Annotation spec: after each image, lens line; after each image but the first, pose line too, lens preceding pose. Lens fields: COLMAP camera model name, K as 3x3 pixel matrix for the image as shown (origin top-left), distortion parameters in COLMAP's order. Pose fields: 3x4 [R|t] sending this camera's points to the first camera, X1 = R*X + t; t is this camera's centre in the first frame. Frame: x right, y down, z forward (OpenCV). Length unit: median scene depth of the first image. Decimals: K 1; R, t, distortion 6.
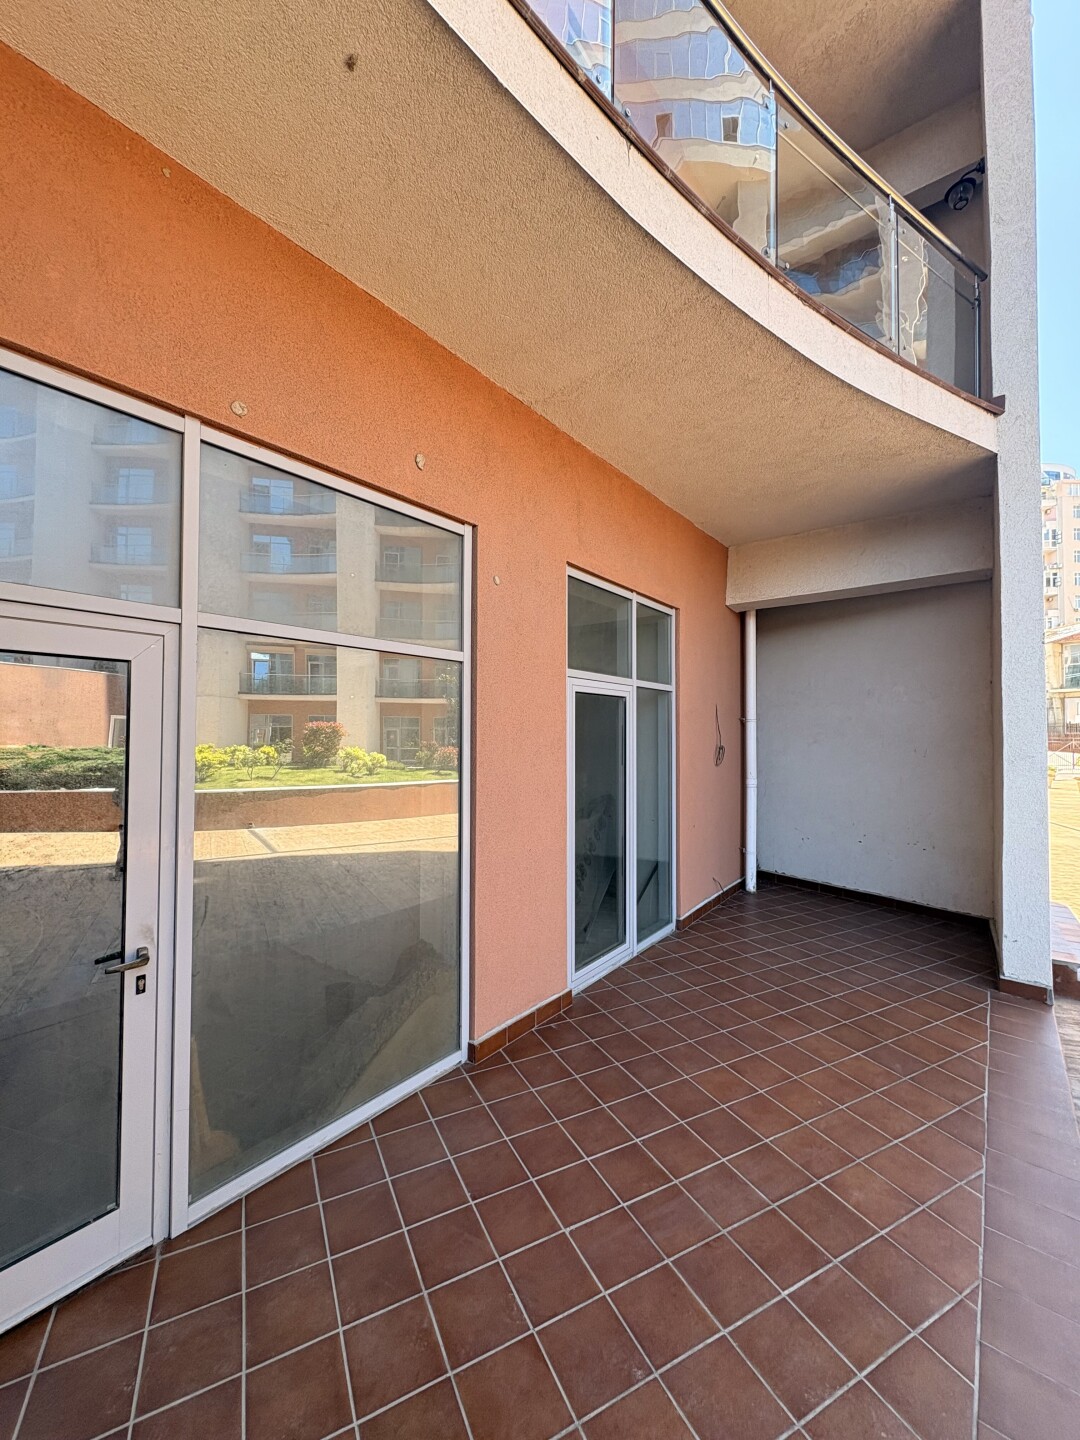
lens RADIAL K [[573.4, 0, 540.6], [0, 573.4, 720.2], [0, 0, 1]] dist [-0.000033, -0.000478]
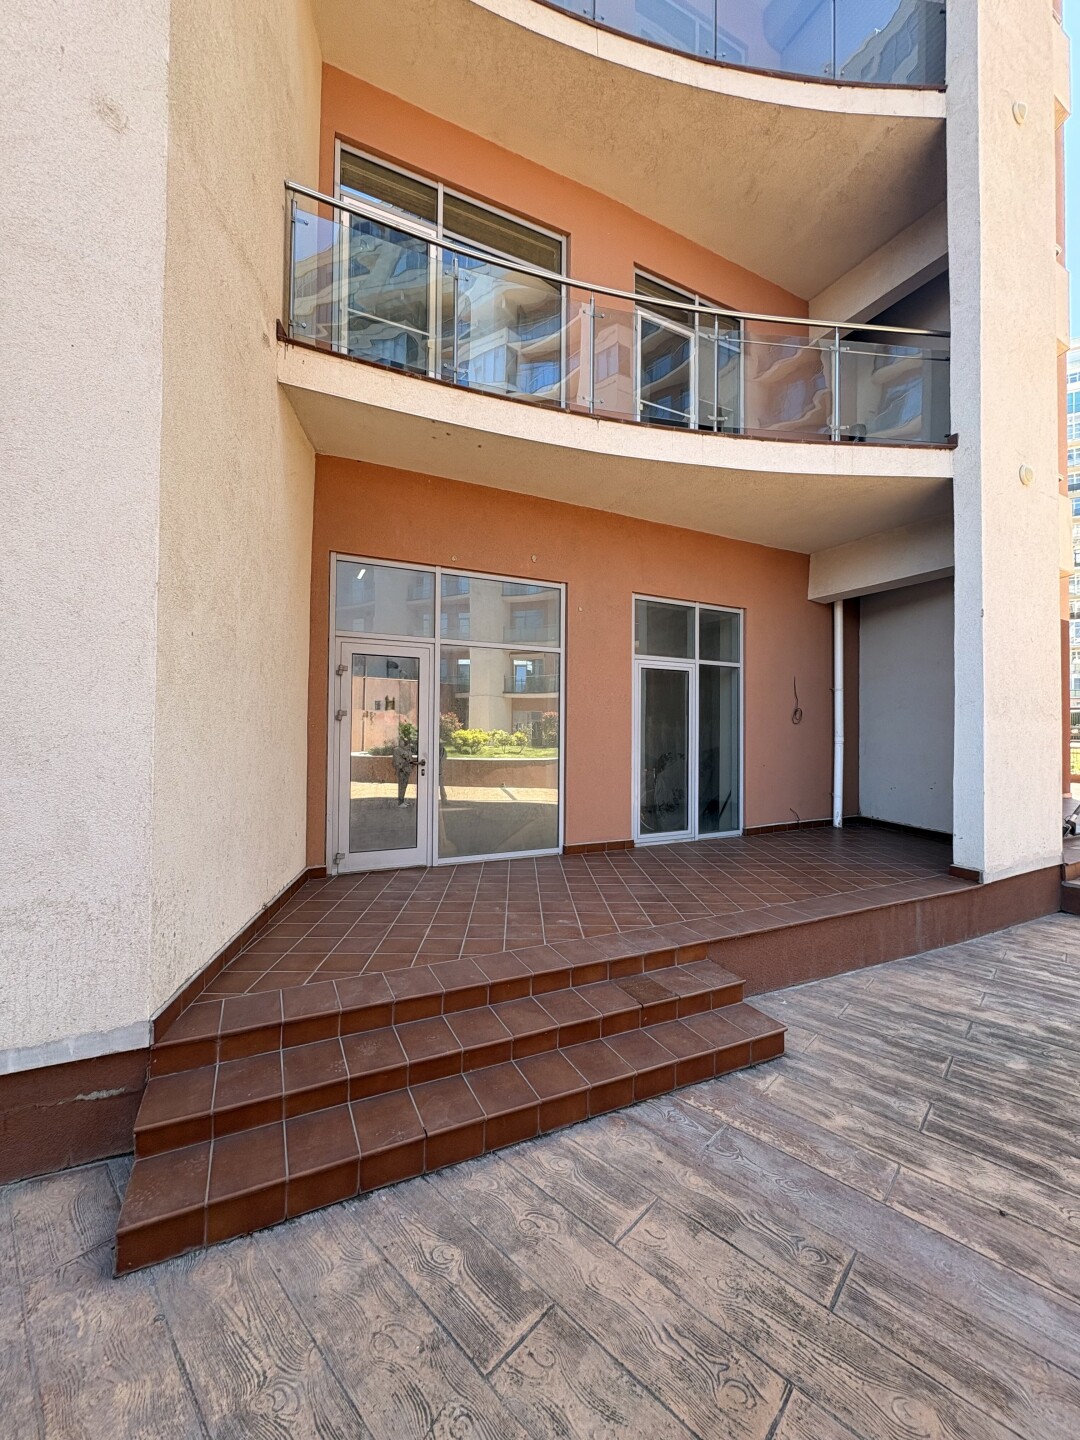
lens RADIAL K [[573.4, 0, 541.0], [0, 573.4, 719.5], [0, 0, 1]] dist [-0.000033, -0.000478]
pose [[0.906662, -0.005564, -0.421822, 0.435143], [0.005103, 0.999985, -0.002222, 0.089761], [0.421828, -0.000138, 0.906676, -0.559802]]
